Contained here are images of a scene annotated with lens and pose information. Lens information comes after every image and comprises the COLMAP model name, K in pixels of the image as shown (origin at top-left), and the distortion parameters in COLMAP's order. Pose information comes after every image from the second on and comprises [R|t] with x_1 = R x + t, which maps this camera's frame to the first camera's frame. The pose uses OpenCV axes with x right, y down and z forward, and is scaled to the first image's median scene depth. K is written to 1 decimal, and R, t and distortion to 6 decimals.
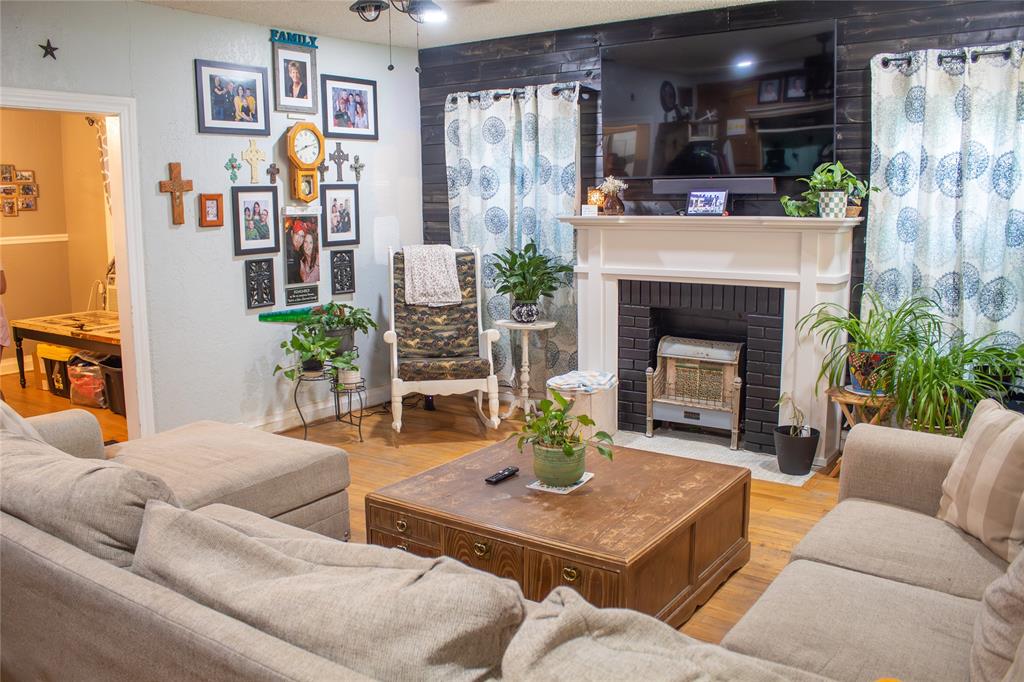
lens RADIAL K [[850.2, 0, 501.2], [0, 850.2, 346.2], [0, 0, 1]] dist [-0.128589, 0.085590]
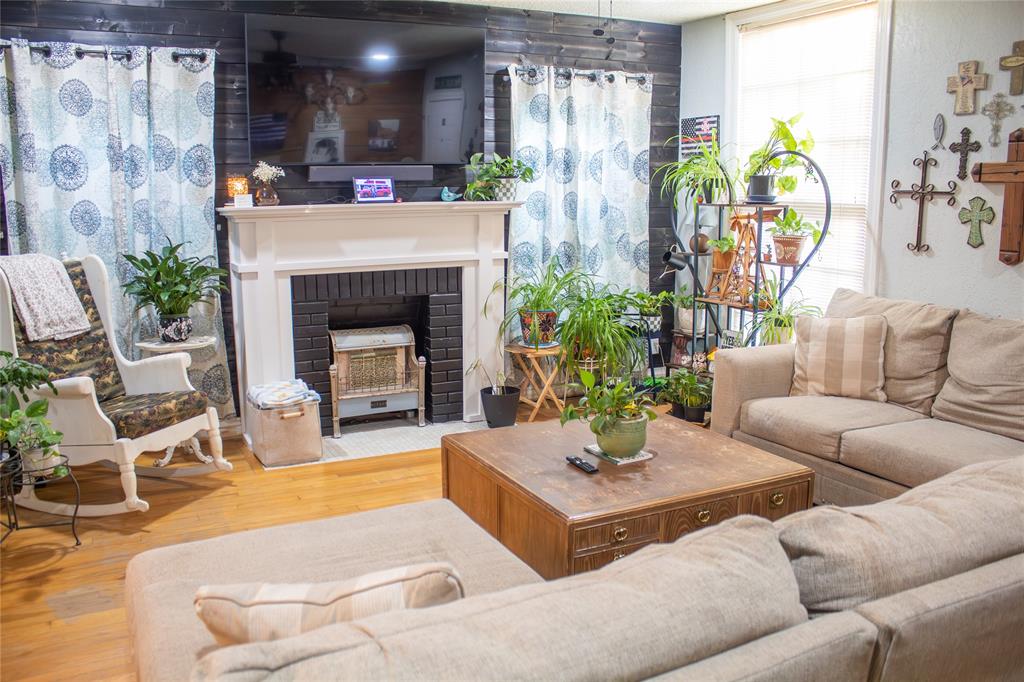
lens RADIAL K [[850.2, 0, 505.6], [0, 850.2, 339.4], [0, 0, 1]] dist [-0.128589, 0.085590]
pose [[0.484070, -0.145871, 0.862785, -0.546281], [0.149164, 0.985331, 0.082901, -0.053039], [-0.862222, 0.088567, 0.498728, 0.363860]]
